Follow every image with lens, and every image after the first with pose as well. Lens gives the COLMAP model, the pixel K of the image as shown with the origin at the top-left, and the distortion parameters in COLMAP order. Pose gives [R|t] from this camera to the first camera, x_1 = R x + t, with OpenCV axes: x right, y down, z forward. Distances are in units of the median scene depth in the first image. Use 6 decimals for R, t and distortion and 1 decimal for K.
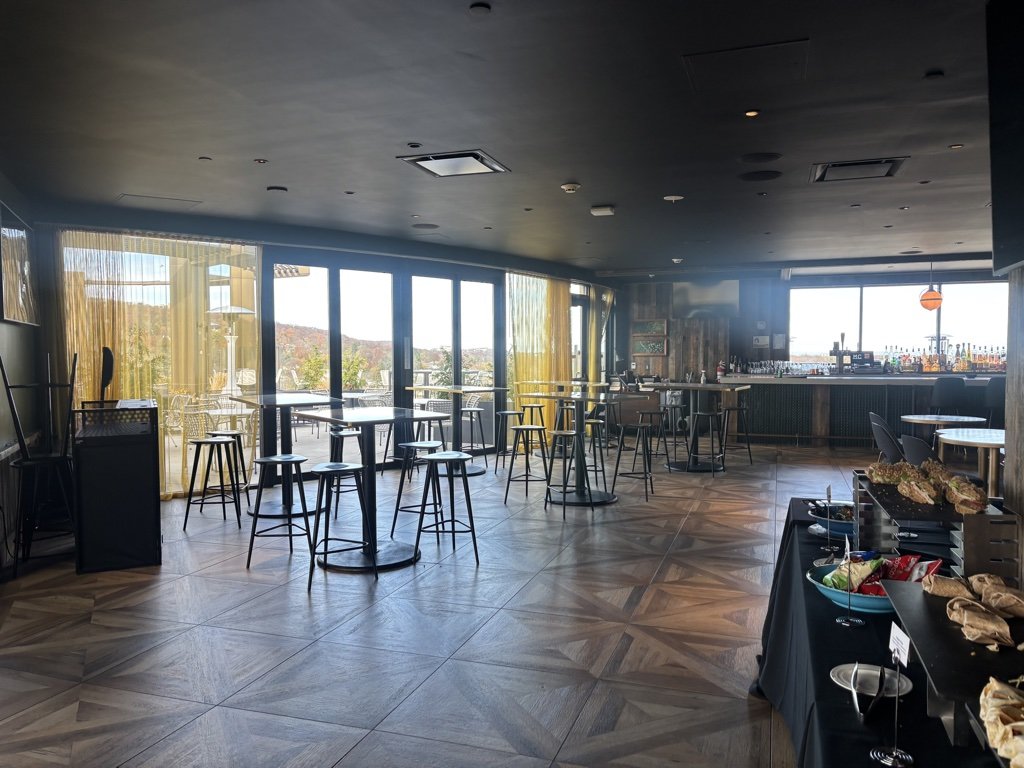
lens RADIAL K [[772.6, 0, 512.2], [0, 772.6, 381.8], [0, 0, 1]] dist [0.060213, -0.059277]
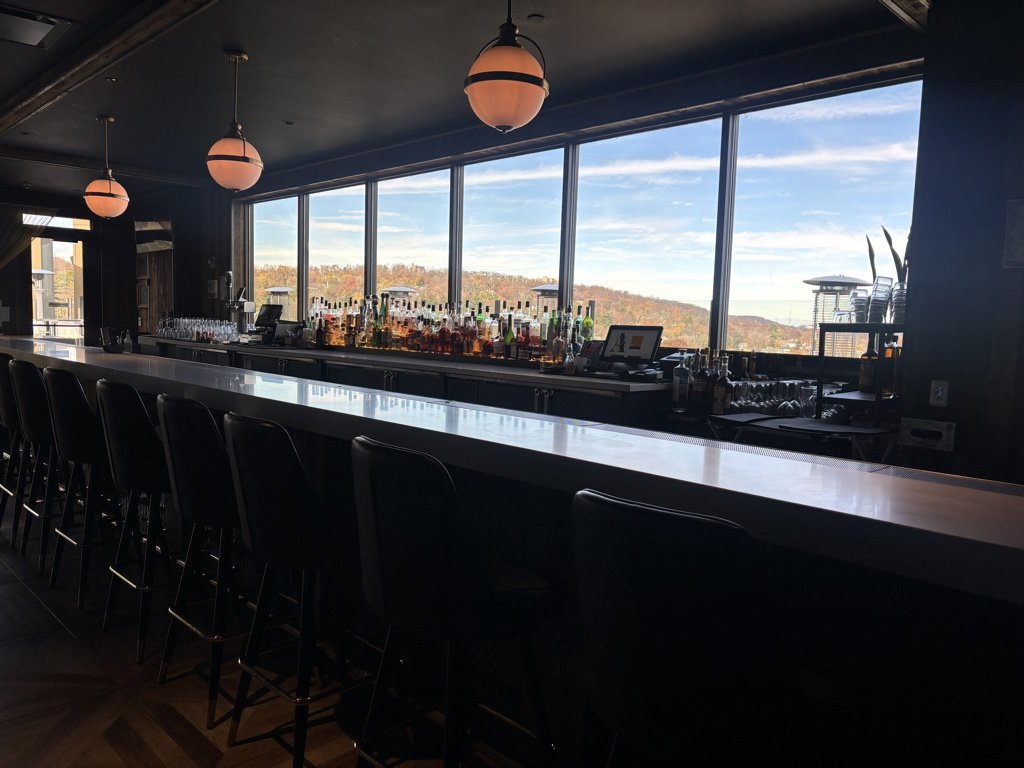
lens RADIAL K [[772.6, 0, 511.7], [0, 772.6, 401.5], [0, 0, 1]] dist [0.060213, -0.059277]
pose [[0.890496, 0.080486, -0.447815, 0.885689], [-0.053587, 0.995932, 0.072440, -0.019926], [0.451824, -0.040511, 0.891187, 0.579333]]
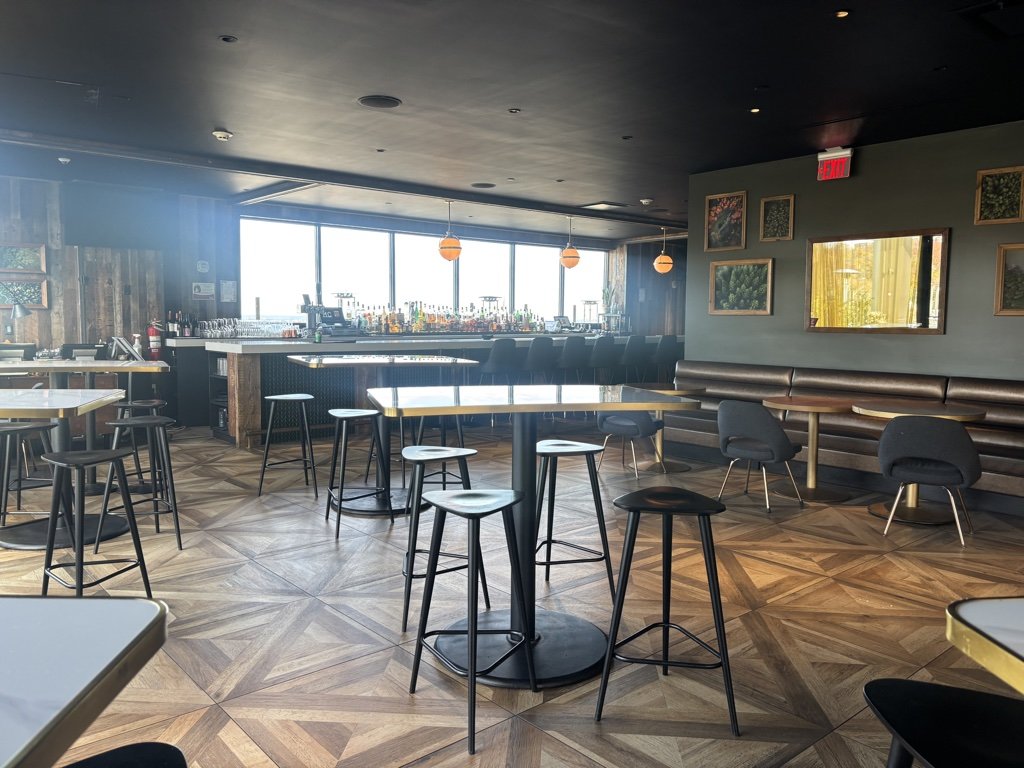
lens RADIAL K [[772.6, 0, 510.8], [0, 772.6, 371.4], [0, 0, 1]] dist [0.060213, -0.059277]
pose [[0.501825, -0.051714, 0.863422, -0.147872], [0.023365, 0.998657, 0.046235, -0.006784], [-0.864654, -0.003028, 0.502359, 0.454002]]
